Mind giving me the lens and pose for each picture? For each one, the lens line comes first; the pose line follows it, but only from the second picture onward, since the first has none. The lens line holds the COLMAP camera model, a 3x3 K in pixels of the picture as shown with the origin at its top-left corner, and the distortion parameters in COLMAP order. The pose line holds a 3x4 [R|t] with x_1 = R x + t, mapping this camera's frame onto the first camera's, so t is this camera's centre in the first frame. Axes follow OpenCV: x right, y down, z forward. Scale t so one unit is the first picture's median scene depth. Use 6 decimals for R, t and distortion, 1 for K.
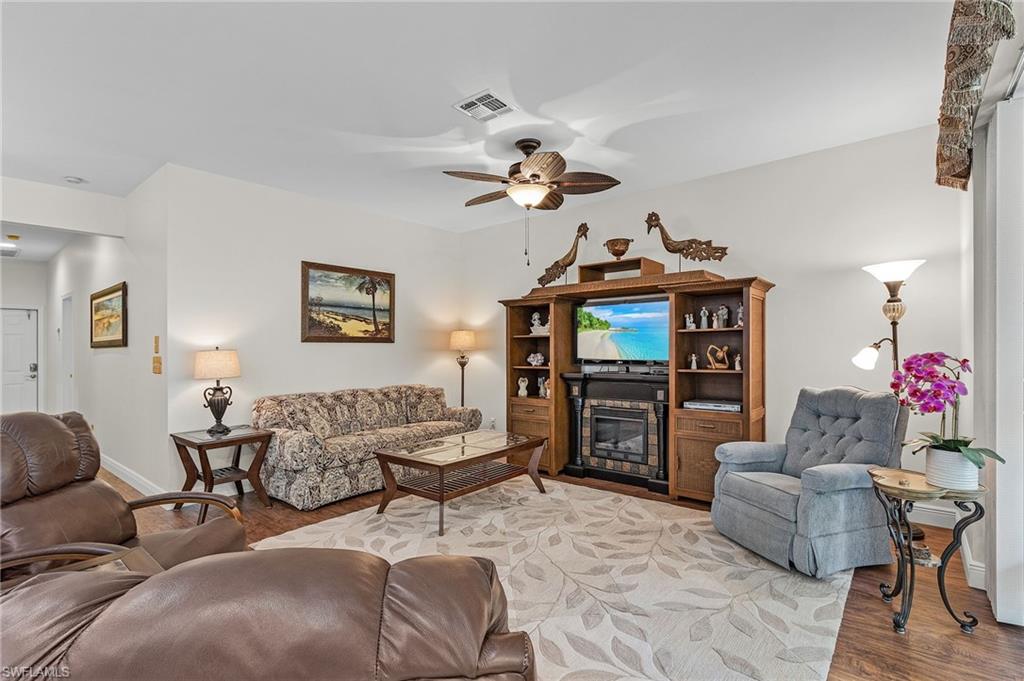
lens RADIAL K [[481.2, 0, 512.7], [0, 481.2, 339.9], [0, 0, 1]] dist [0.003305, -0.000071]
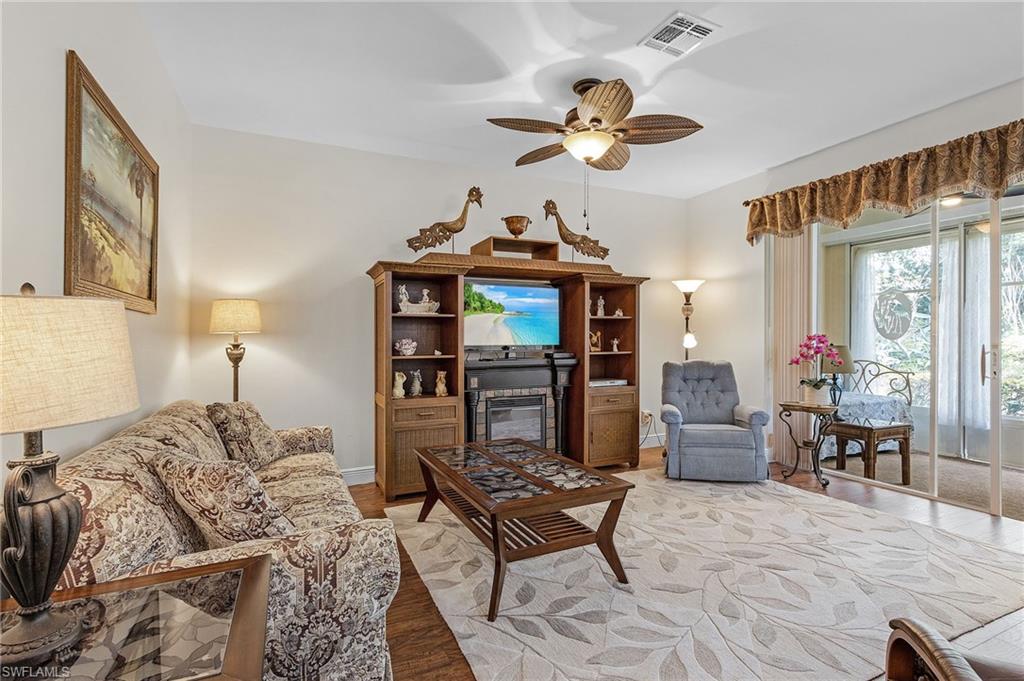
lens RADIAL K [[481.2, 0, 501.4], [0, 481.2, 337.8], [0, 0, 1]] dist [0.003305, -0.000071]
pose [[0.434853, 0.012351, 0.900417, -0.651426], [-0.012722, 0.999890, -0.007572, 0.034869], [-0.900412, -0.008162, 0.434962, 0.632000]]
